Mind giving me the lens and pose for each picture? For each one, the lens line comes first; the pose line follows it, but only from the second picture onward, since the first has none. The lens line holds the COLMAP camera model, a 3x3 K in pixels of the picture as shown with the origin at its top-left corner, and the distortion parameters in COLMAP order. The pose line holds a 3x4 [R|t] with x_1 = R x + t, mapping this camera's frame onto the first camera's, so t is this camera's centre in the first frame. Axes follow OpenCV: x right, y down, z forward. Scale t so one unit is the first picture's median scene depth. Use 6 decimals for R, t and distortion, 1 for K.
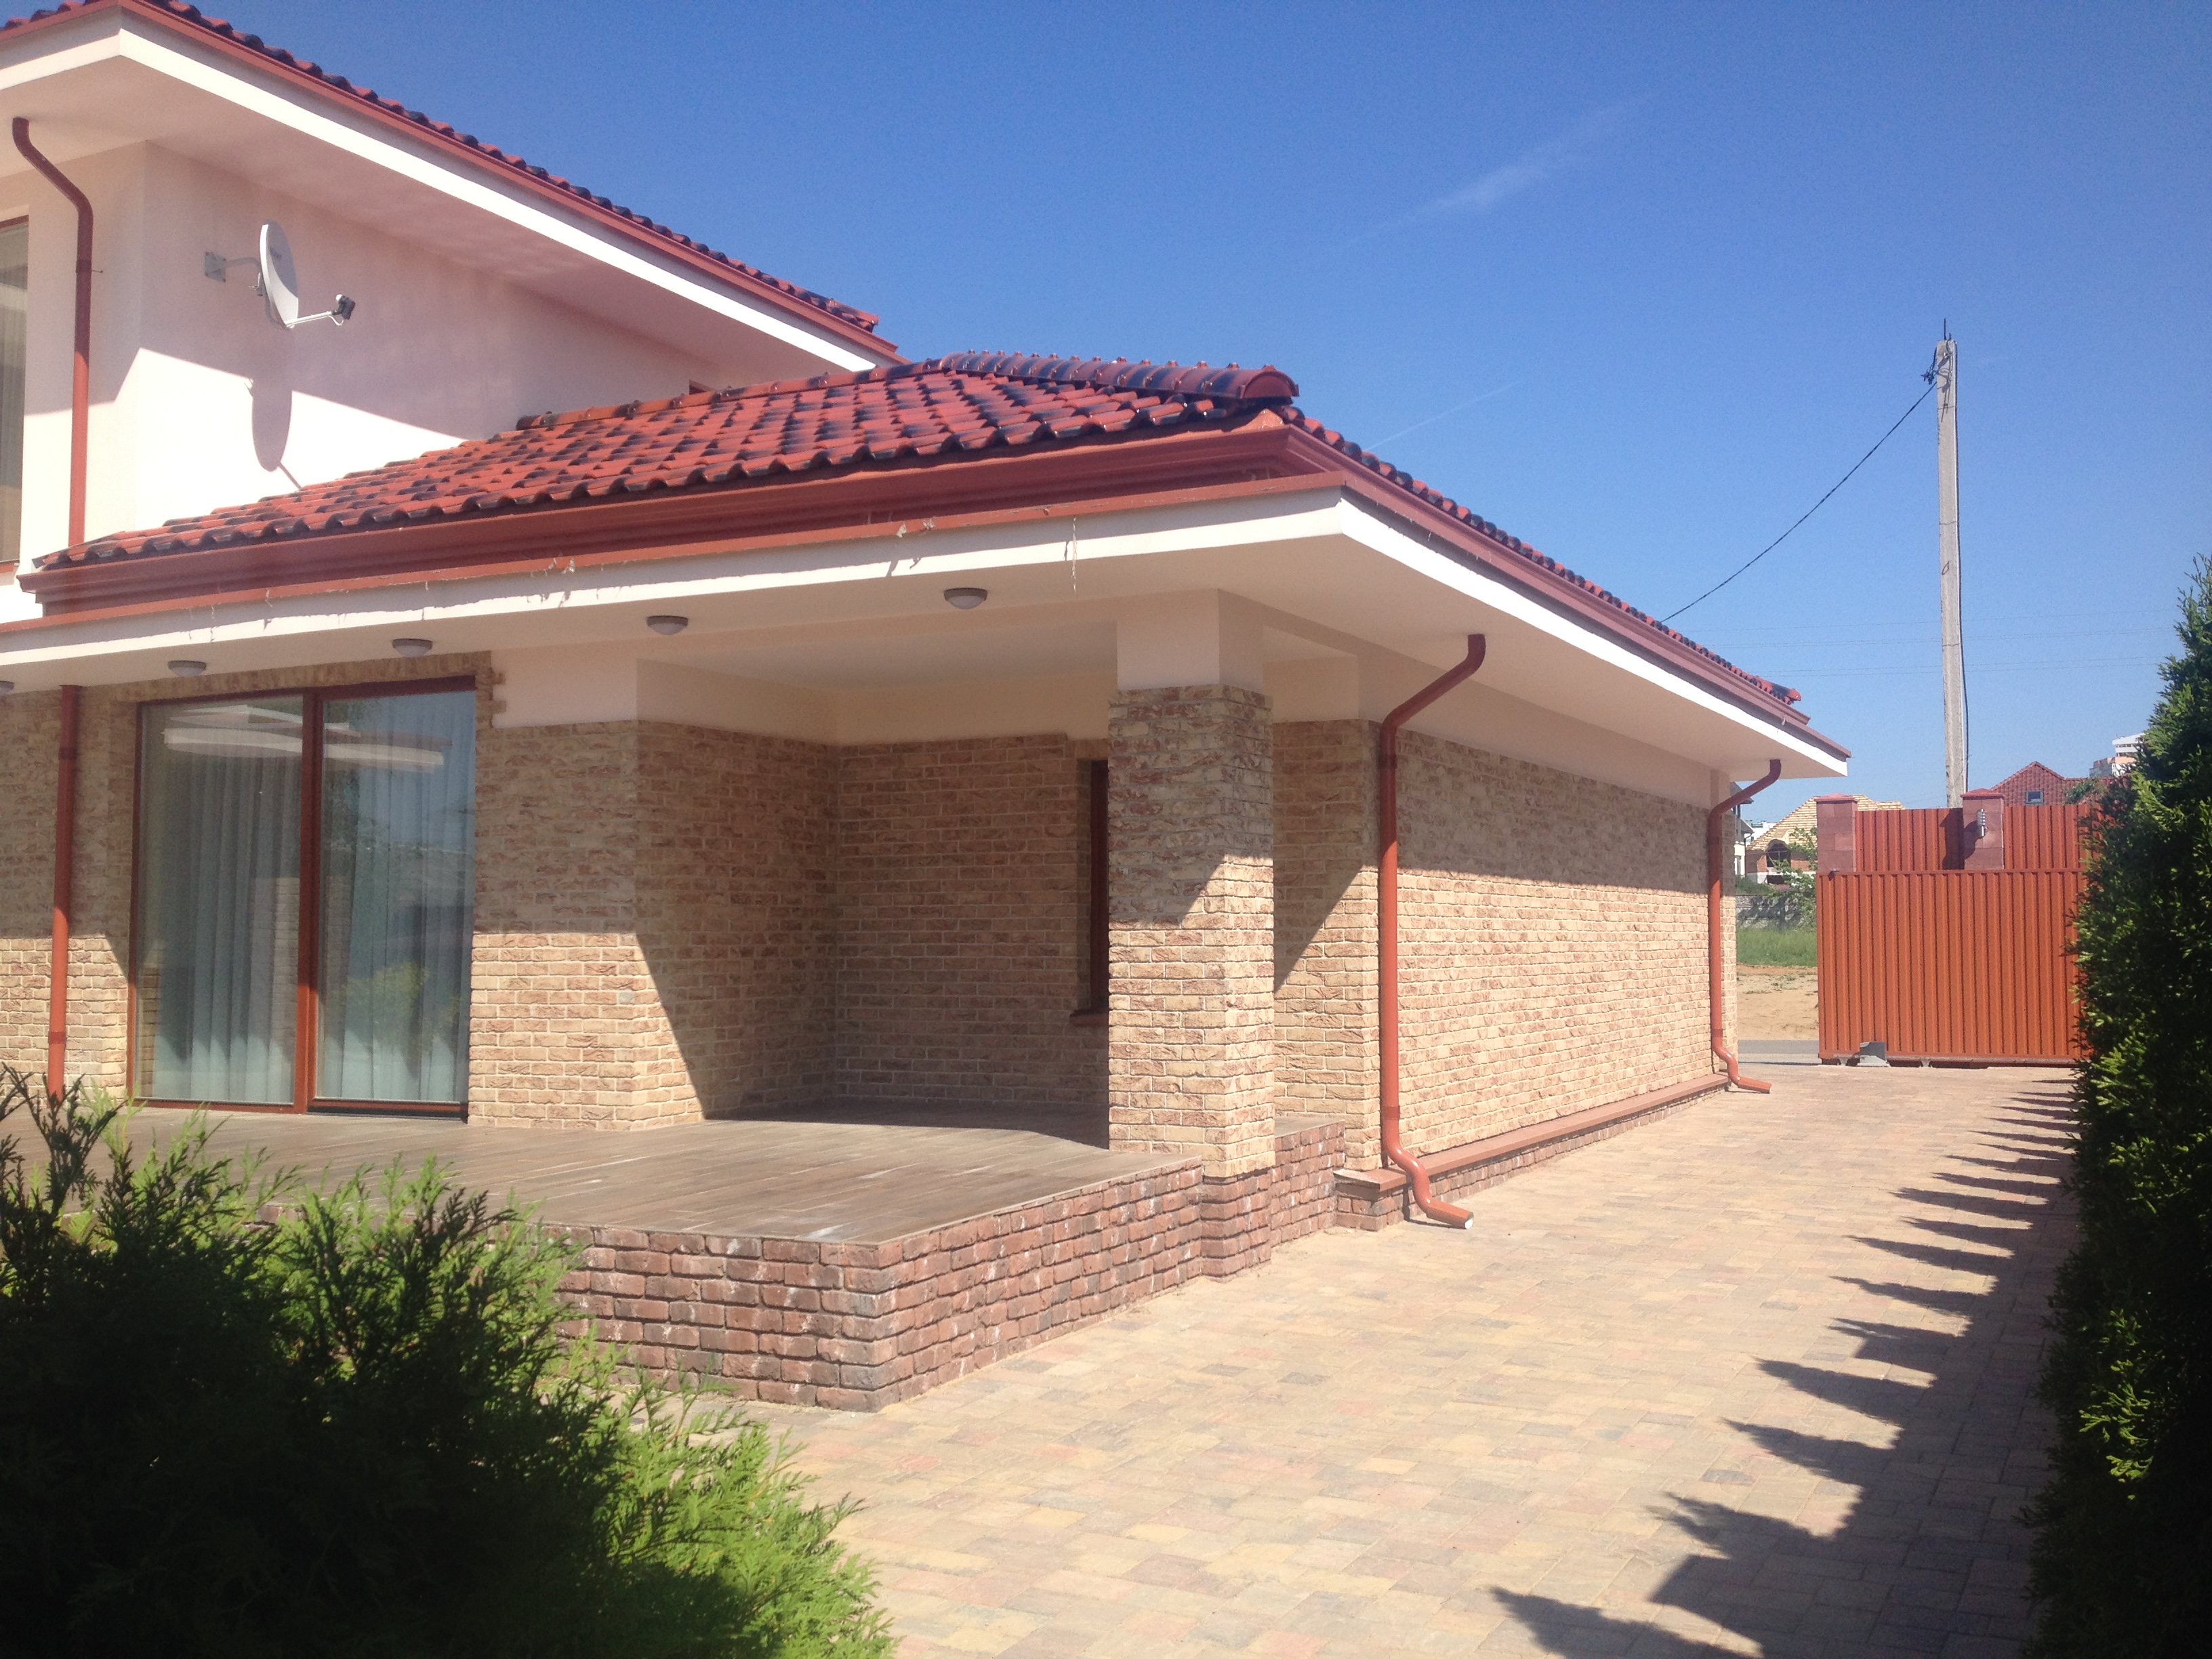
lens RADIAL K [[2121.0, 0, 1103.5], [0, 2121.0, 812.8], [0, 0, 1]] dist [0.231522, -0.575723]
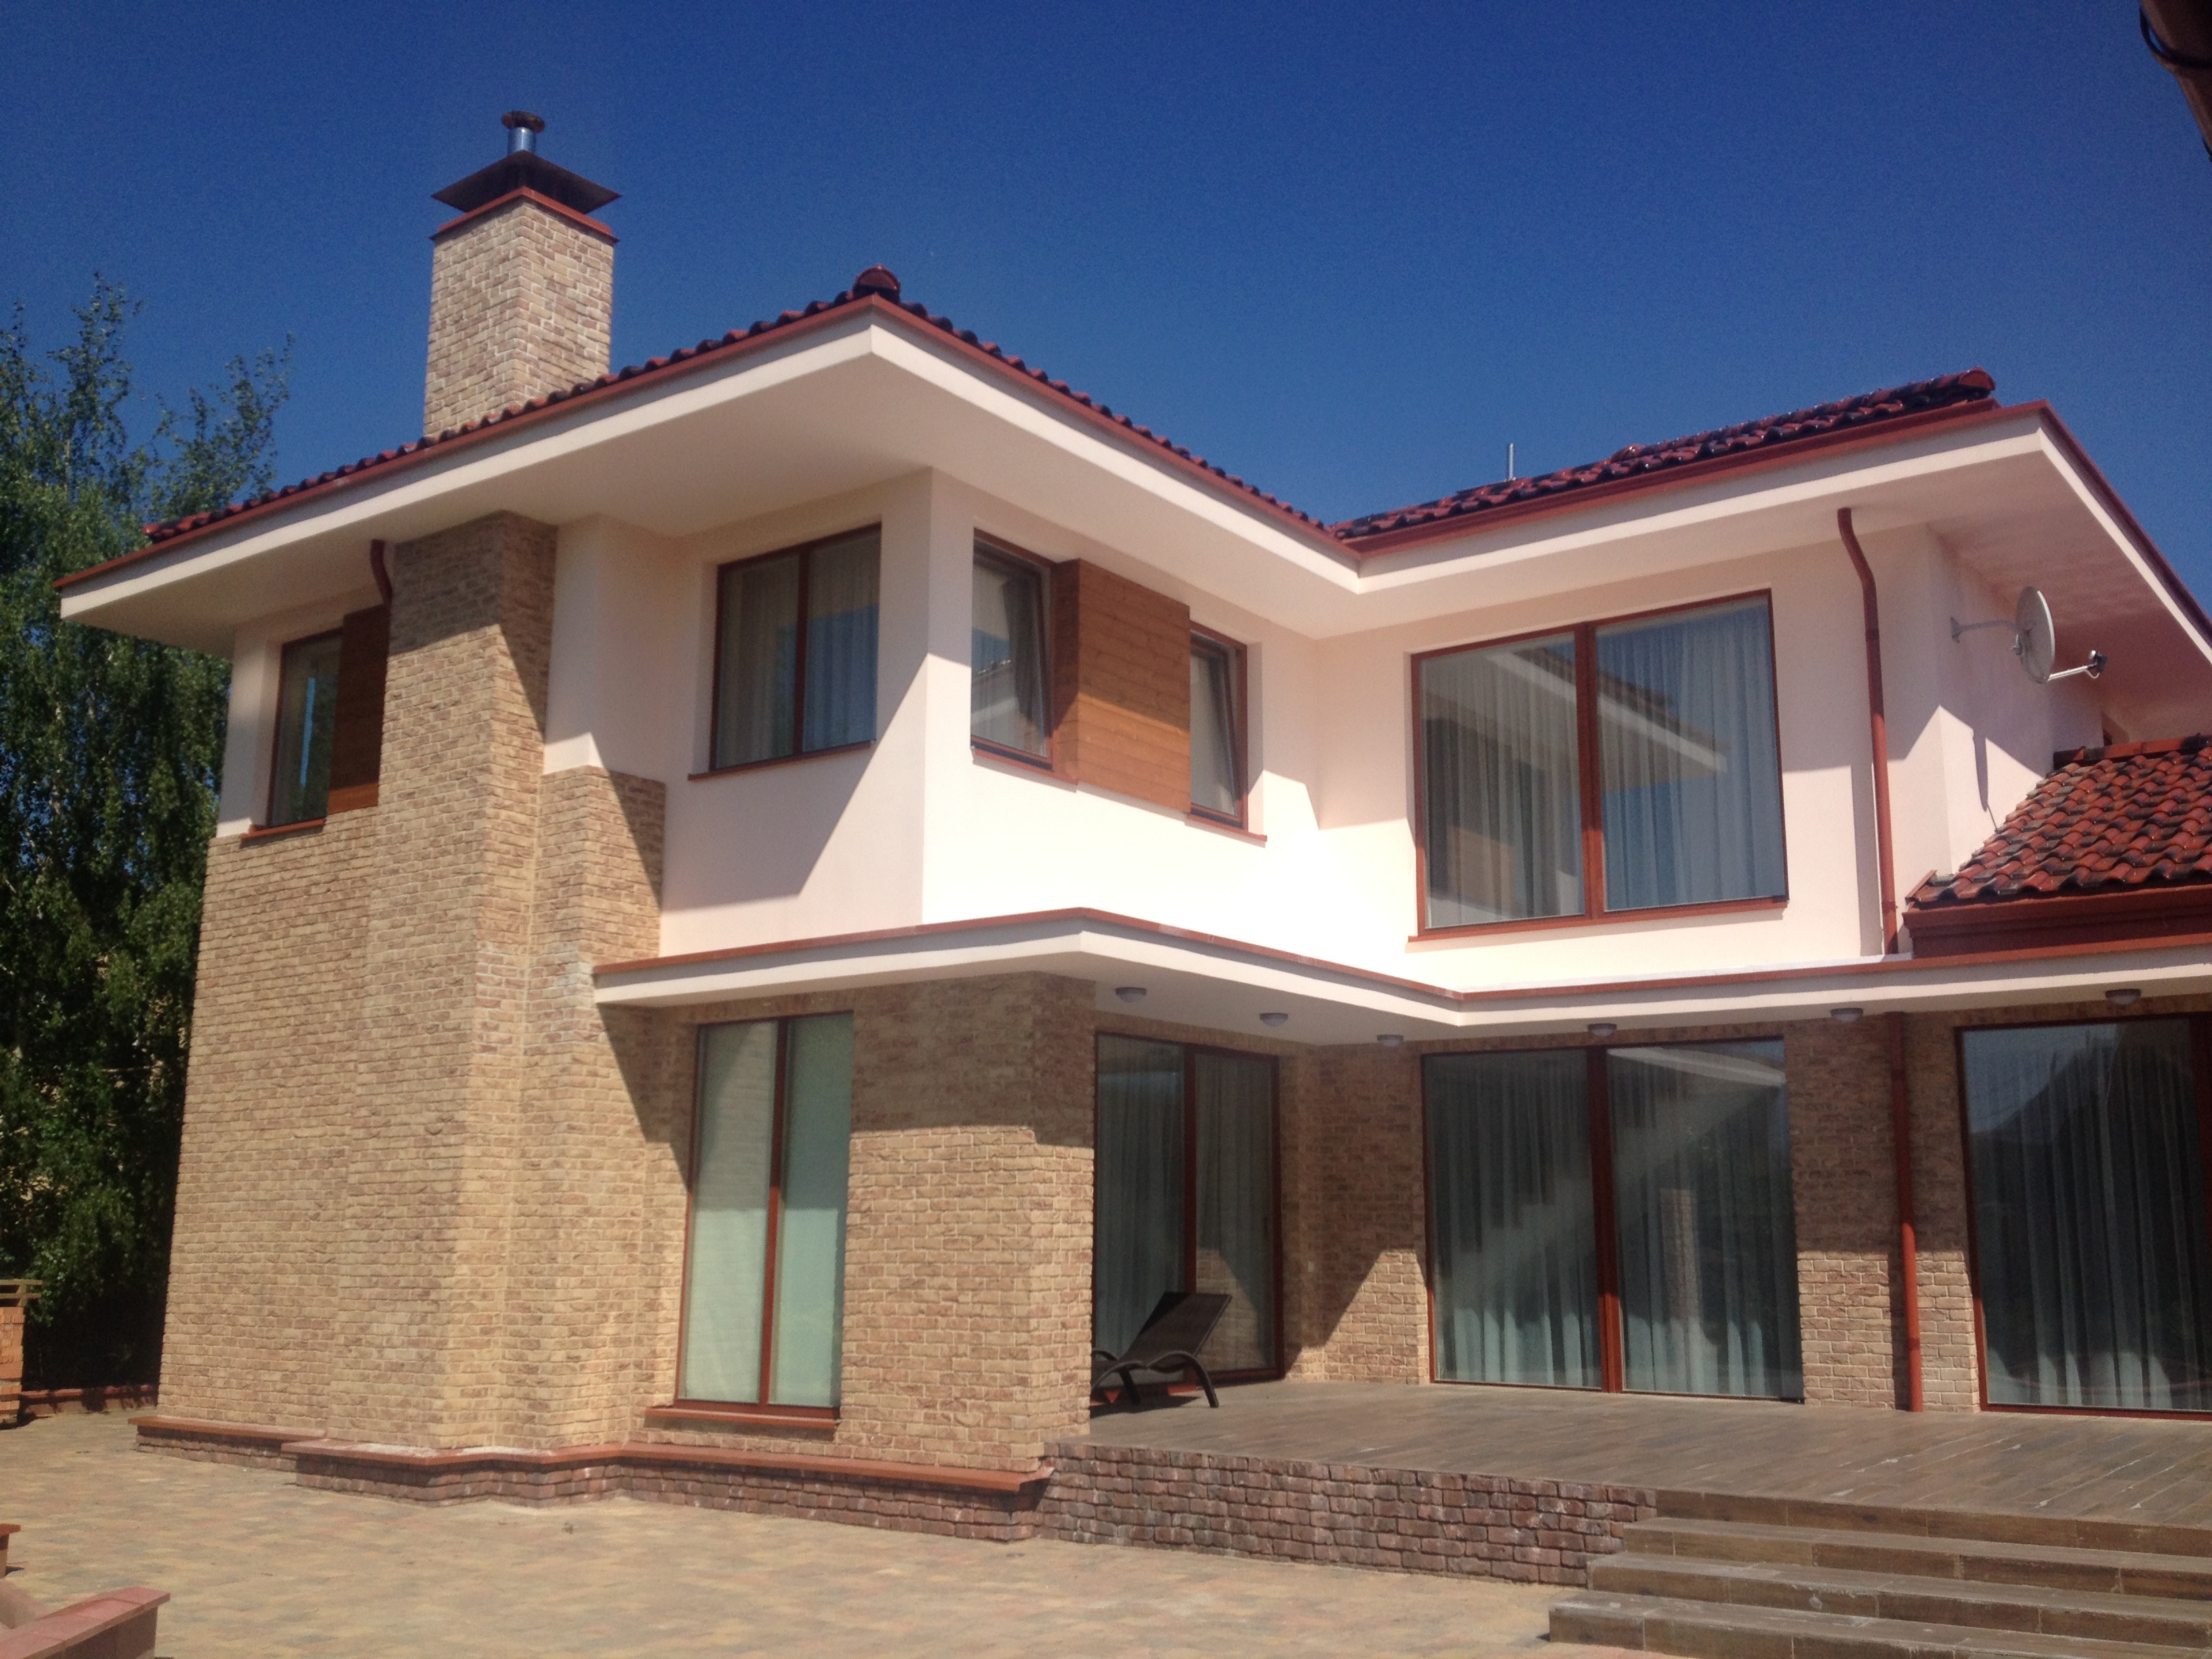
lens RADIAL K [[2121.0, 0, 1103.5], [0, 2121.0, 812.8], [0, 0, 1]] dist [0.231522, -0.575723]
pose [[0.988631, -0.023829, -0.148461, -0.831571], [0.002873, 0.990176, -0.139798, -0.008212], [0.150334, 0.137782, 0.978987, -0.170615]]
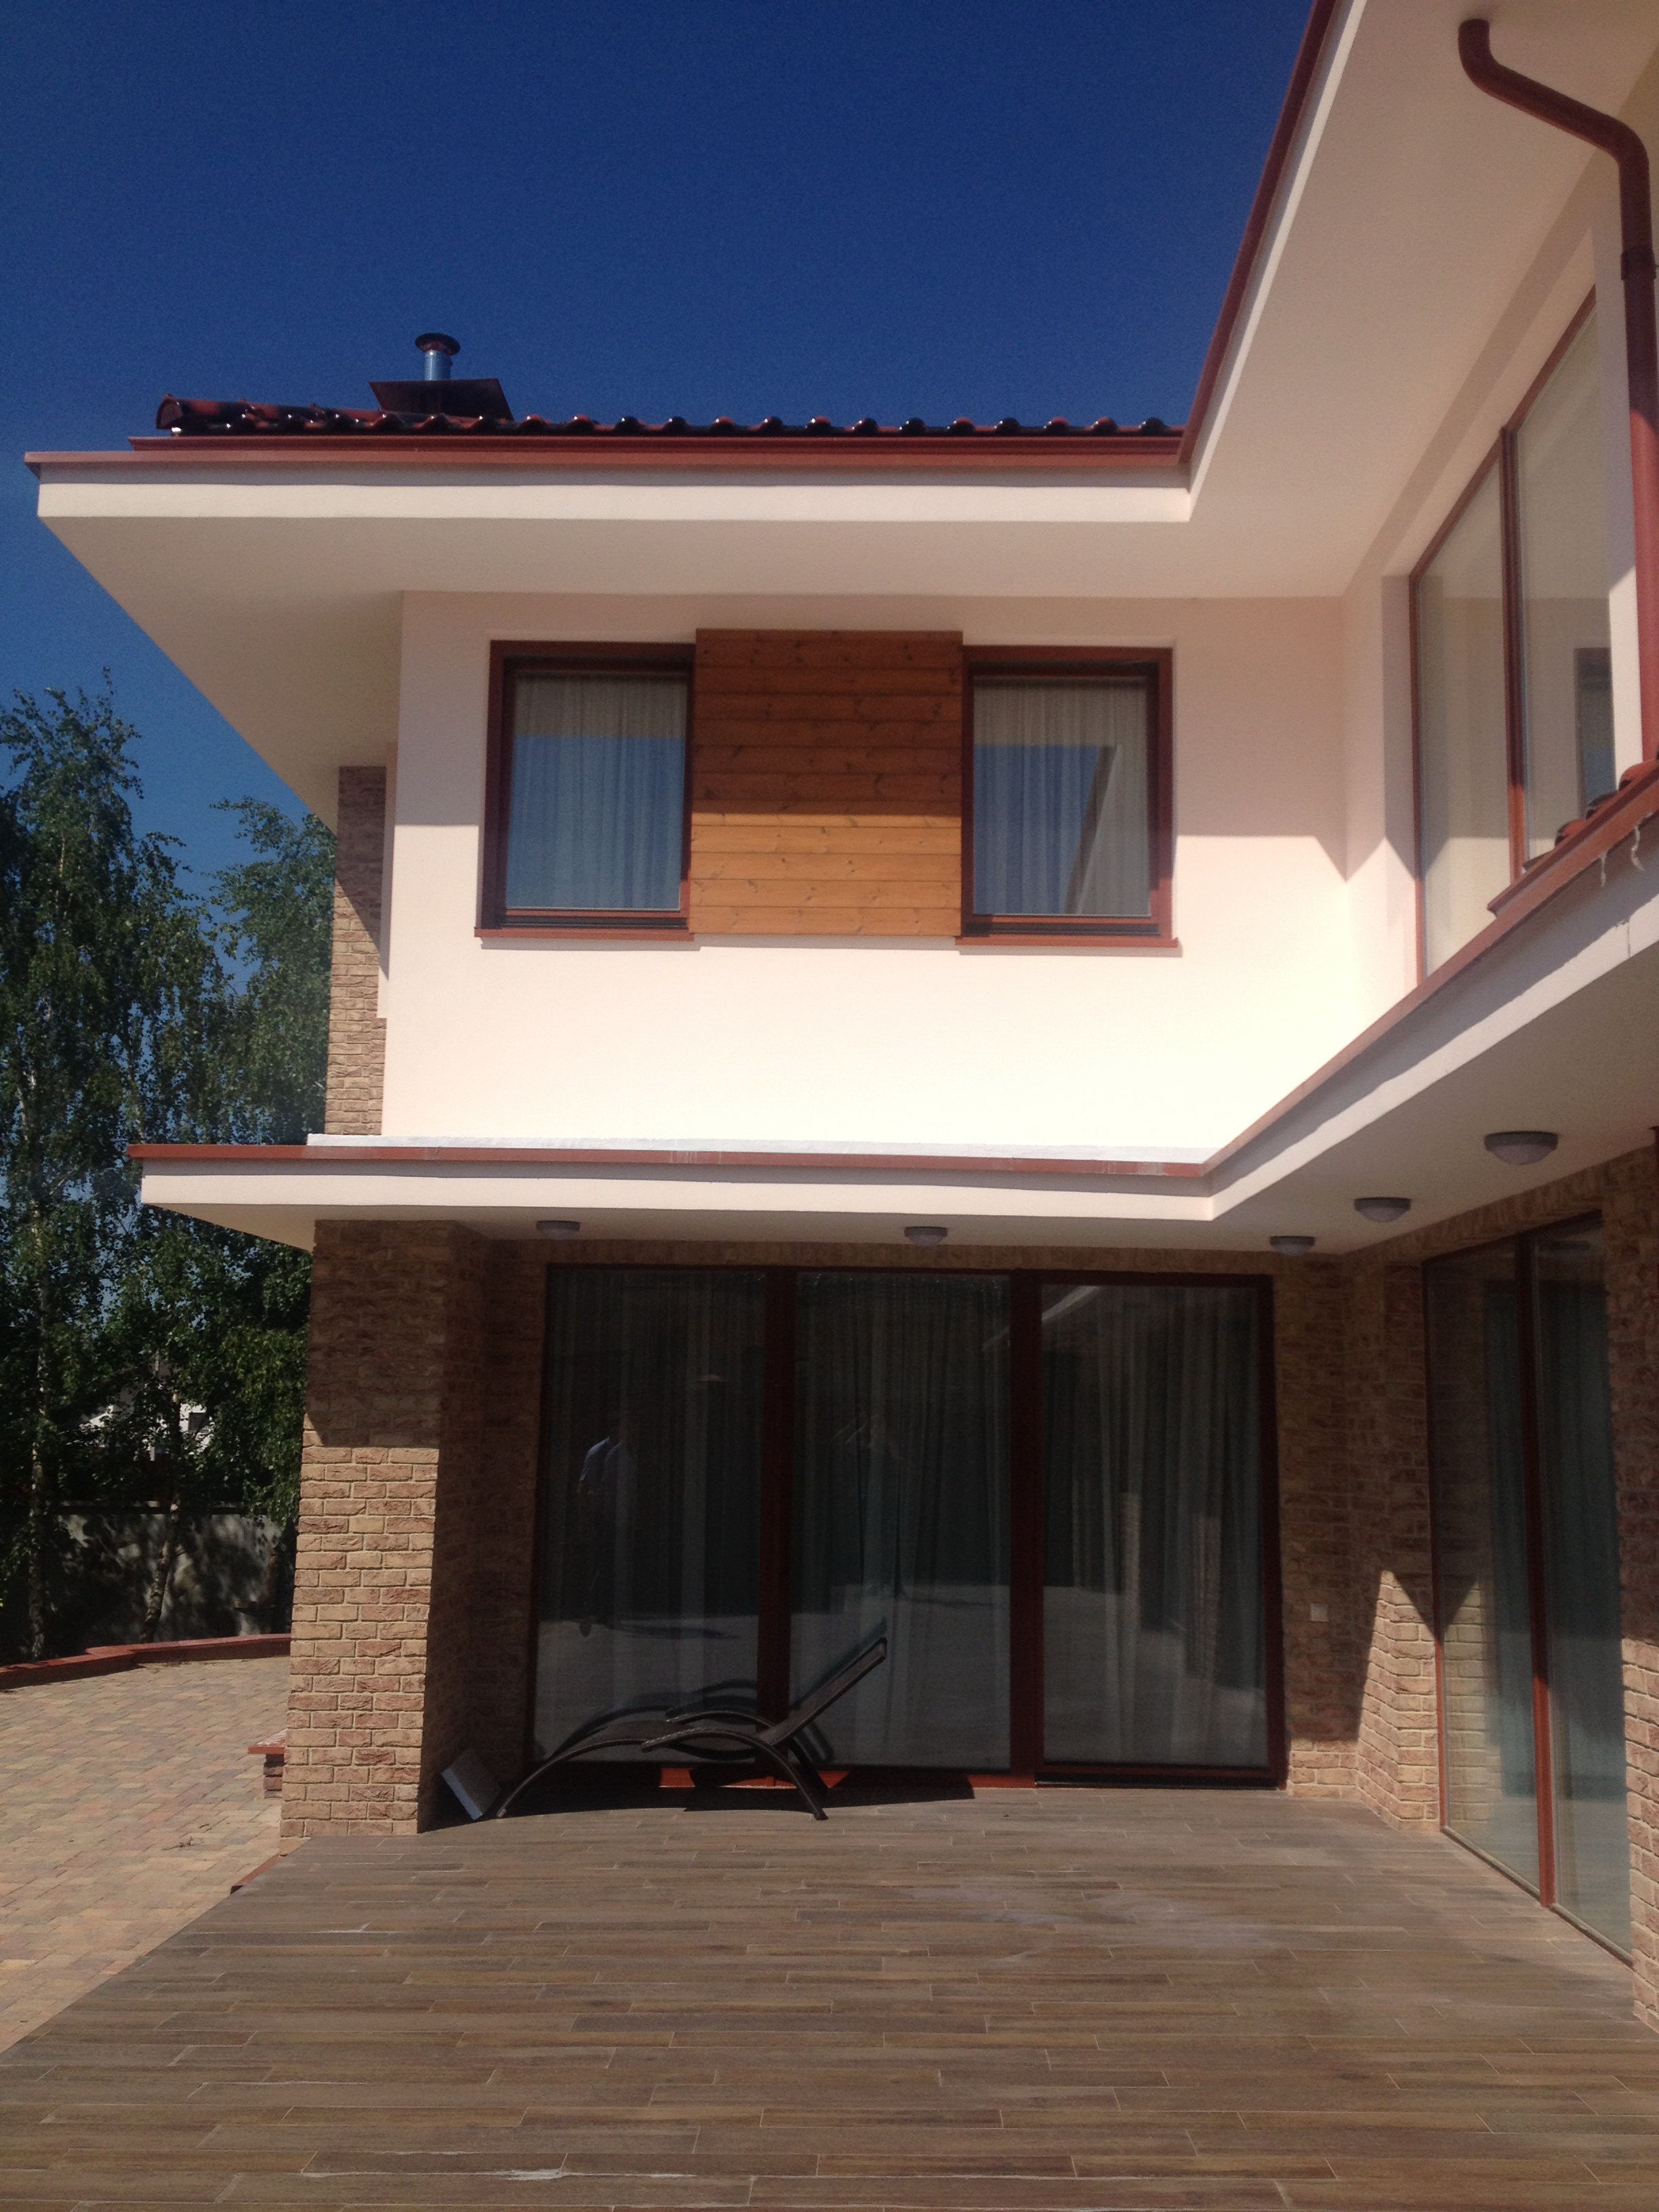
lens RADIAL K [[2047.2, 0, 829.5], [0, 2047.2, 1106.0], [0, 0, 1]] dist [0.185790, -0.479890]
pose [[0.448127, -0.126227, -0.885014, -0.198330], [0.038801, 0.991795, -0.121810, -0.018443], [0.893128, 0.020246, 0.449348, 0.752496]]
